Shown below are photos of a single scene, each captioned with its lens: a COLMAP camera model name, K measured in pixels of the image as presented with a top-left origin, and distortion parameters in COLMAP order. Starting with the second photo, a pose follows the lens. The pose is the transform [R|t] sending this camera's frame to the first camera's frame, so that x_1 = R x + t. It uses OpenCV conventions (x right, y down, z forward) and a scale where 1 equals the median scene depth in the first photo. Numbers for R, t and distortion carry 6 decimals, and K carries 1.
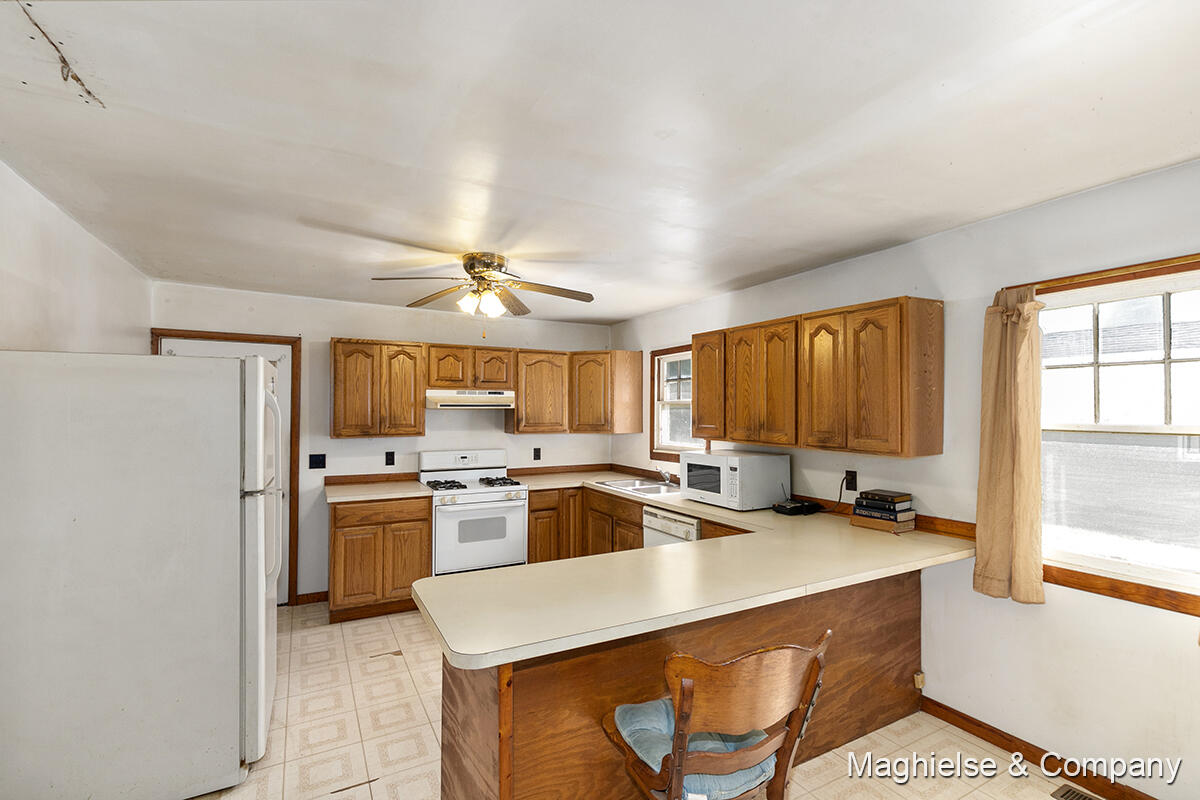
lens RADIAL K [[536.8, 0, 592.2], [0, 536.8, 407.0], [0, 0, 1]] dist [0.003587, 0.000200]
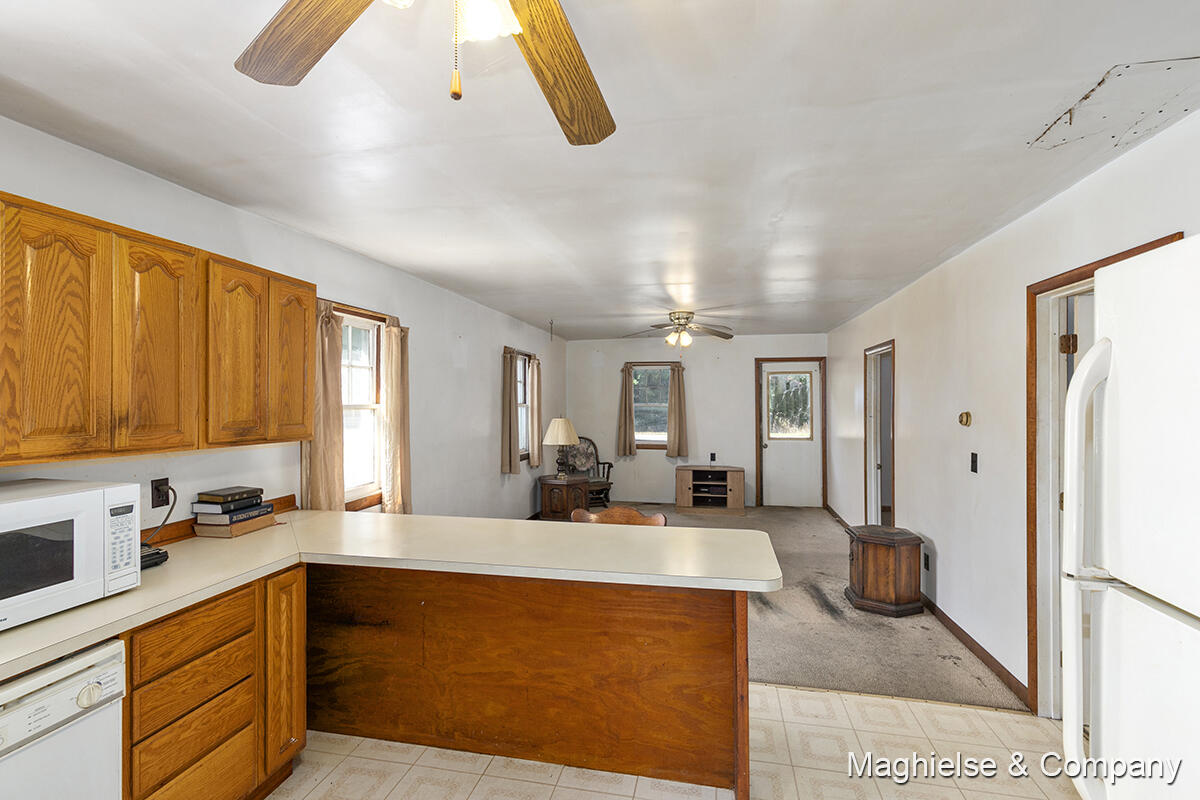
lens RADIAL K [[536.8, 0, 598.2], [0, 536.8, 399.7], [0, 0, 1]] dist [0.003587, 0.000200]
pose [[-0.763568, -0.001125, 0.645727, -0.388406], [-0.005755, 0.999971, -0.005064, 0.013927], [-0.645702, -0.007583, -0.763552, 1.095353]]
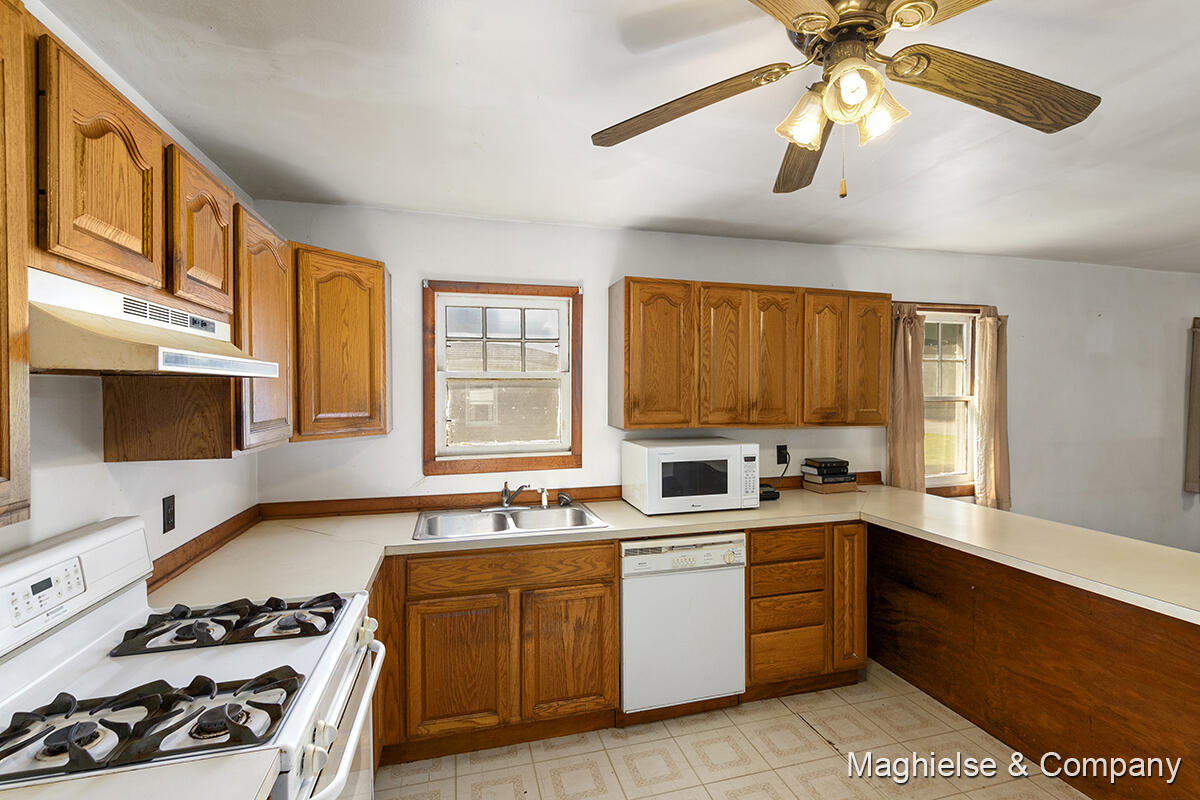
lens RADIAL K [[536.8, 0, 600.6], [0, 536.8, 402.7], [0, 0, 1]] dist [0.003587, 0.000200]
pose [[0.234156, -0.021511, 0.971961, -0.580803], [-0.005774, 0.999707, 0.023516, 0.012141], [-0.972182, -0.011118, 0.233963, 1.030181]]
